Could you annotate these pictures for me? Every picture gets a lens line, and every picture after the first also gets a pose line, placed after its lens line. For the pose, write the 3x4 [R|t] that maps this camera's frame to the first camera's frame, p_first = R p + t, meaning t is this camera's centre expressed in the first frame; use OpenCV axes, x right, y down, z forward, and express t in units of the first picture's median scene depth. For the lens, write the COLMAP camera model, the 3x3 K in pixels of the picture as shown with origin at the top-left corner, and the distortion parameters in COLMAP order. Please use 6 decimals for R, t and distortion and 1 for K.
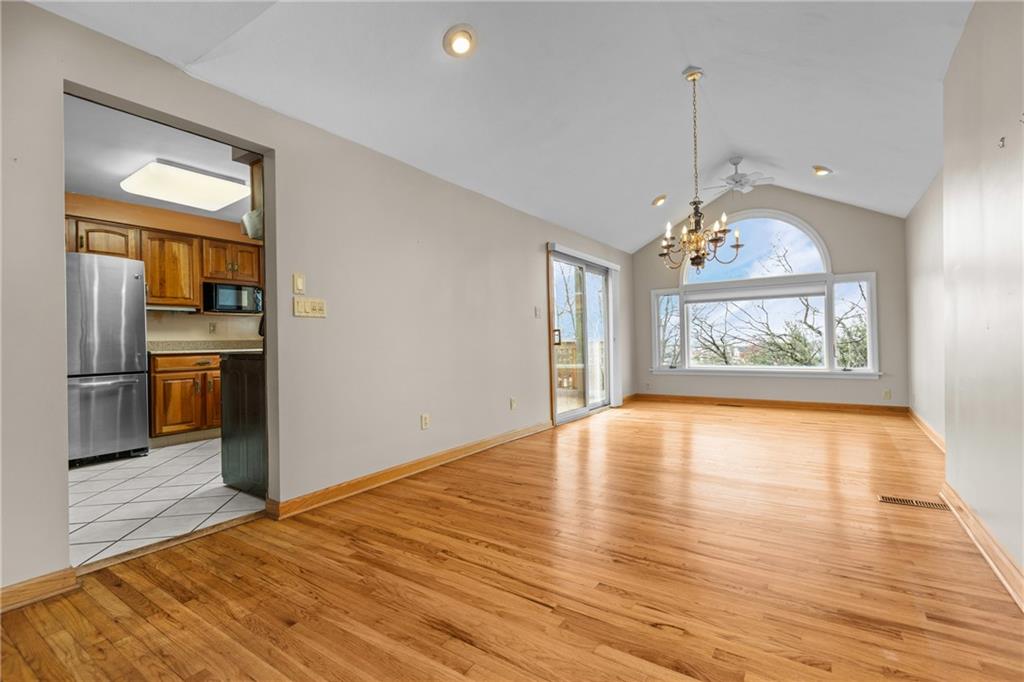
lens RADIAL K [[464.0, 0, 517.8], [0, 464.0, 339.6], [0, 0, 1]] dist [0.000246, -0.001545]
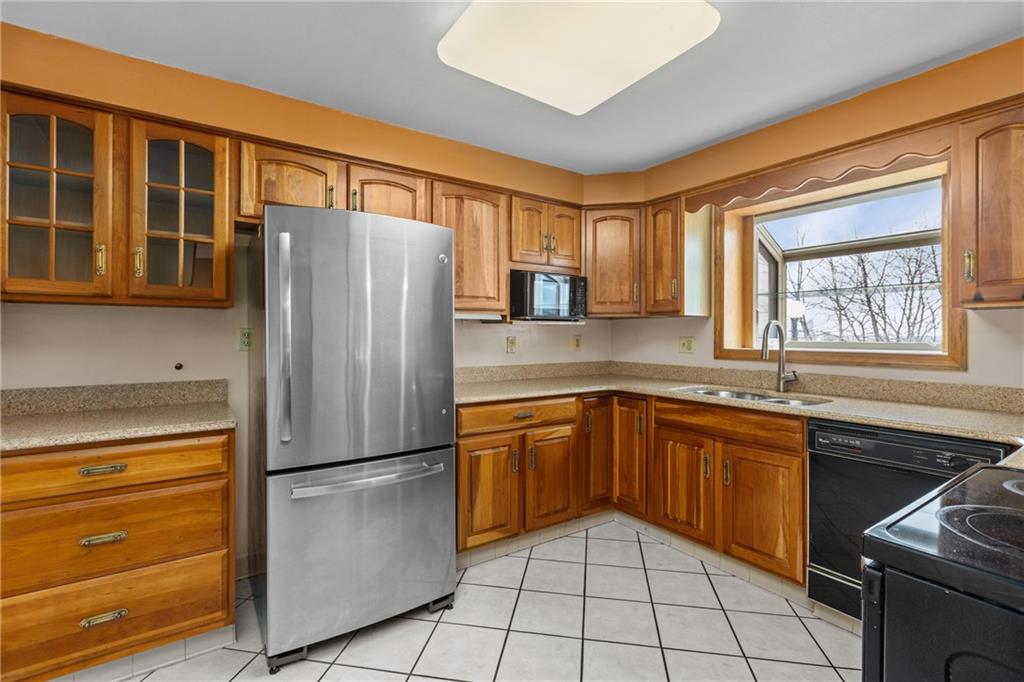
lens RADIAL K [[464.0, 0, 501.8], [0, 464.0, 335.5], [0, 0, 1]] dist [0.000246, -0.001545]
pose [[0.922034, 0.019790, -0.386602, -0.424985], [-0.016552, 0.999795, 0.011705, -0.043835], [0.386754, -0.004393, 0.922172, 0.419856]]
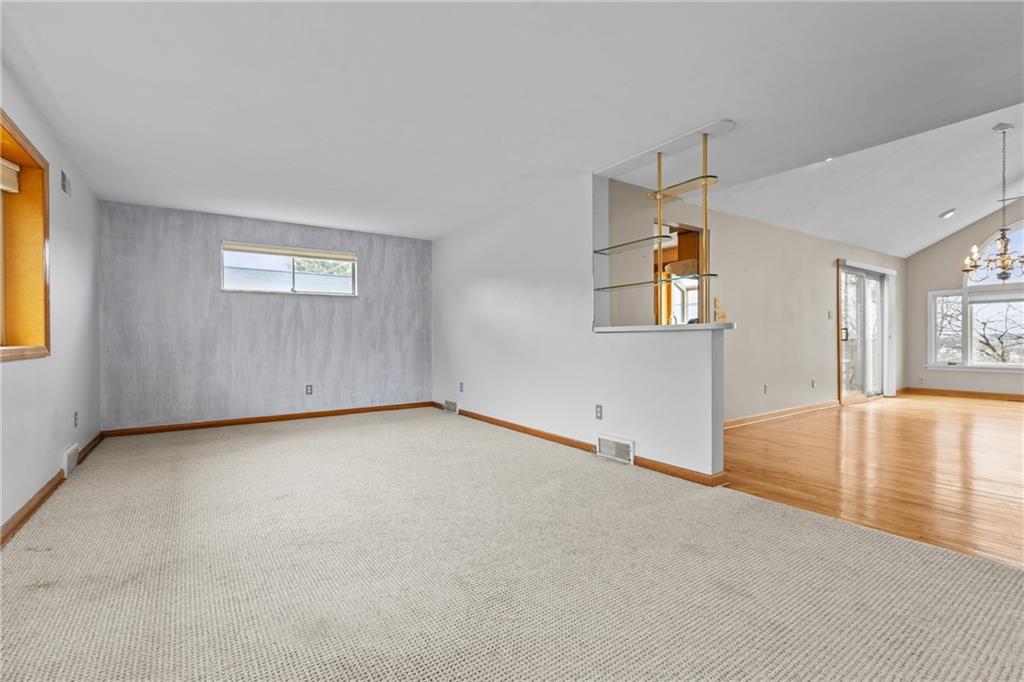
lens RADIAL K [[464.0, 0, 513.6], [0, 464.0, 341.3], [0, 0, 1]] dist [0.000246, -0.001545]
pose [[0.927545, 0.017812, -0.373287, -0.272425], [-0.012514, 0.999784, 0.016609, 0.003661], [0.373502, -0.010734, 0.927567, -0.485520]]
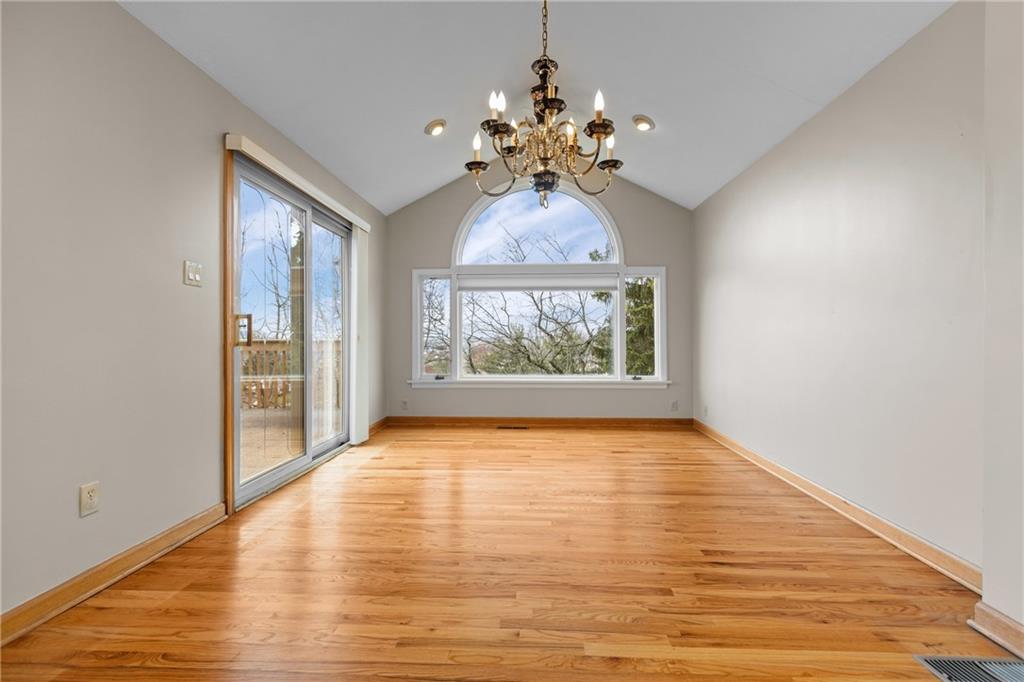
lens RADIAL K [[464.0, 0, 515.1], [0, 464.0, 336.0], [0, 0, 1]] dist [0.000246, -0.001545]
pose [[0.854753, 0.023567, 0.518500, 0.076175], [-0.019174, 0.999720, -0.013831, 0.002461], [-0.518681, 0.001880, 0.854966, 0.426149]]
